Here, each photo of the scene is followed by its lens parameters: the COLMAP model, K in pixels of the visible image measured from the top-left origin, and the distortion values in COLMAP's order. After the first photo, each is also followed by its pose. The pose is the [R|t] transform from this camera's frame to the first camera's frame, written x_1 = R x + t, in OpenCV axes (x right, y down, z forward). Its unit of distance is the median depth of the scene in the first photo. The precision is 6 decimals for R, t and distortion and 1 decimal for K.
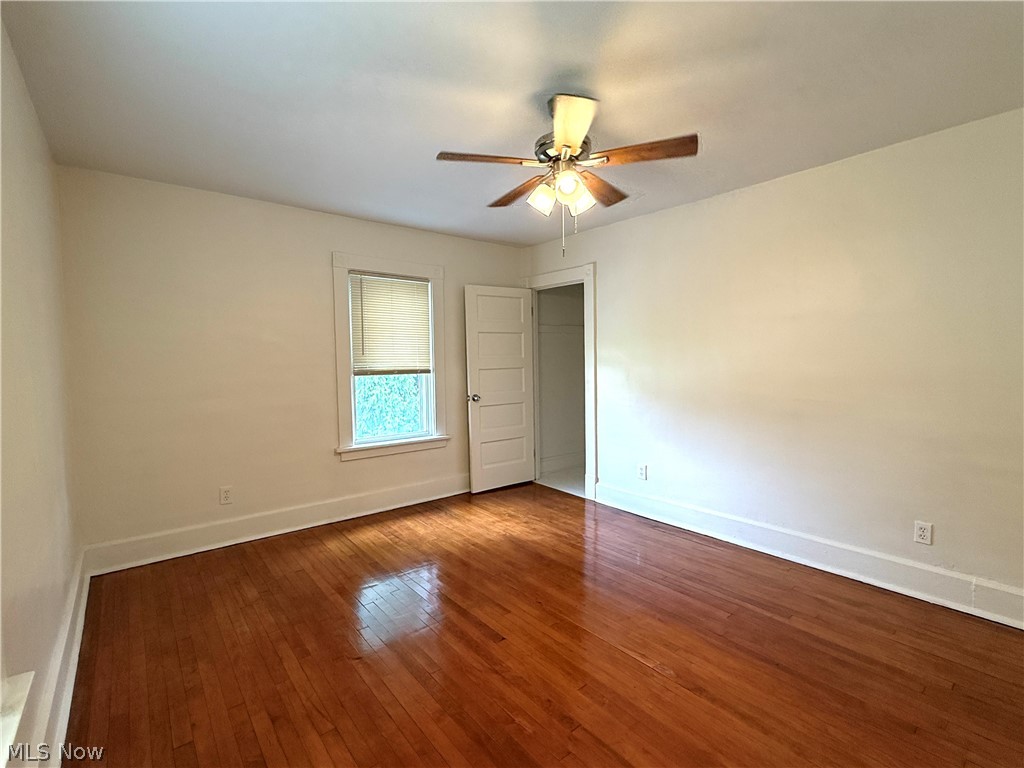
lens RADIAL K [[475.0, 0, 512.0], [0, 475.0, 384.0], [0, 0, 1]] dist [0.005980, -0.001214]
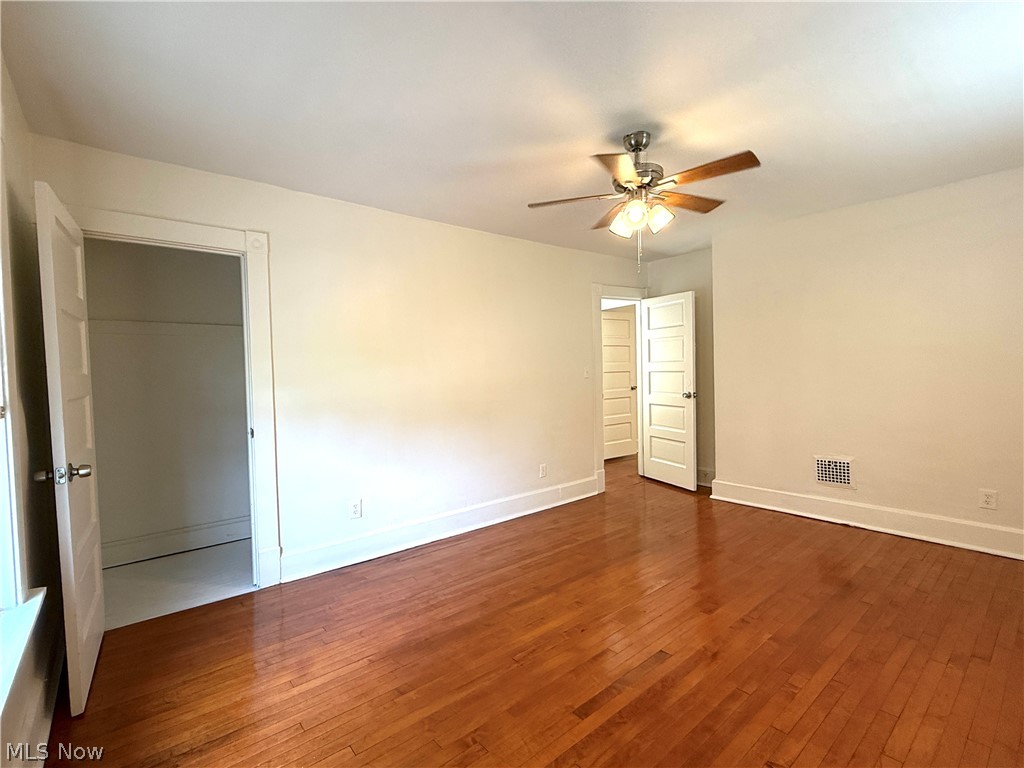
lens RADIAL K [[475.0, 0, 512.0], [0, 475.0, 384.0], [0, 0, 1]] dist [0.005980, -0.001214]
pose [[-0.009556, -0.019759, 0.999759, -0.632507], [0.077386, 0.996792, 0.020440, -0.032883], [-0.996955, 0.077563, -0.007997, 0.823280]]
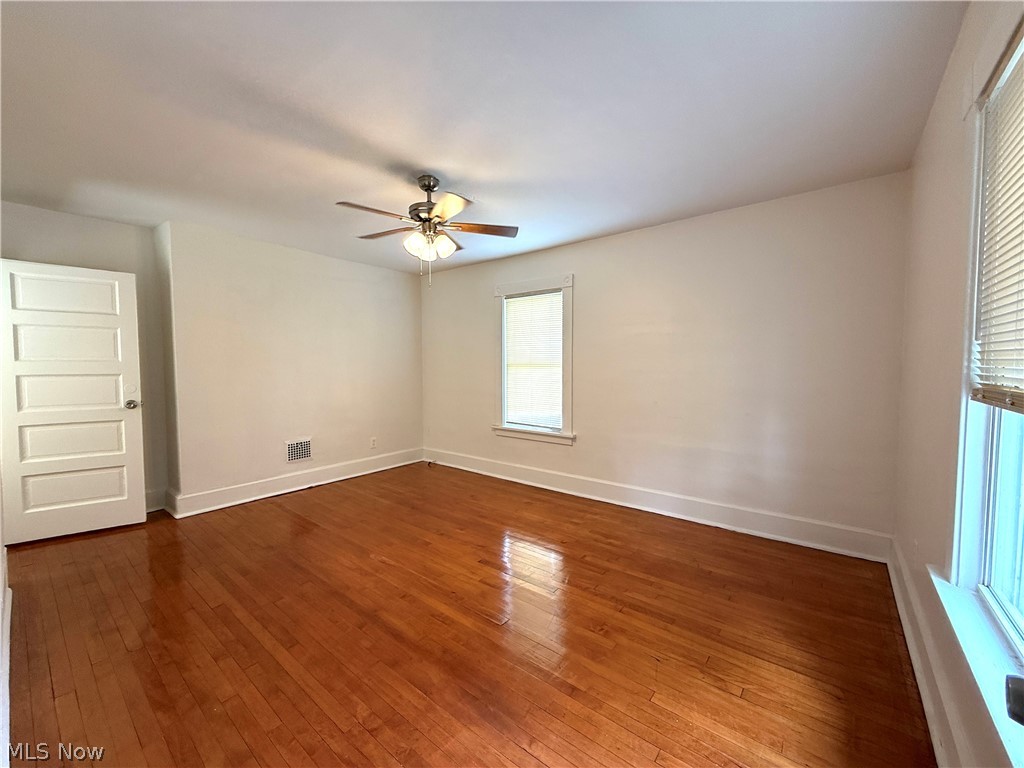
lens RADIAL K [[409.1, 0, 512.0], [0, 409.1, 384.0], [0, 0, 1]] dist [-0.001311, -0.000019]
pose [[-0.978131, 0.026159, -0.206338, 0.079713], [0.005091, 0.994773, 0.101986, -0.069990], [0.207927, 0.098705, -0.973151, 1.388348]]
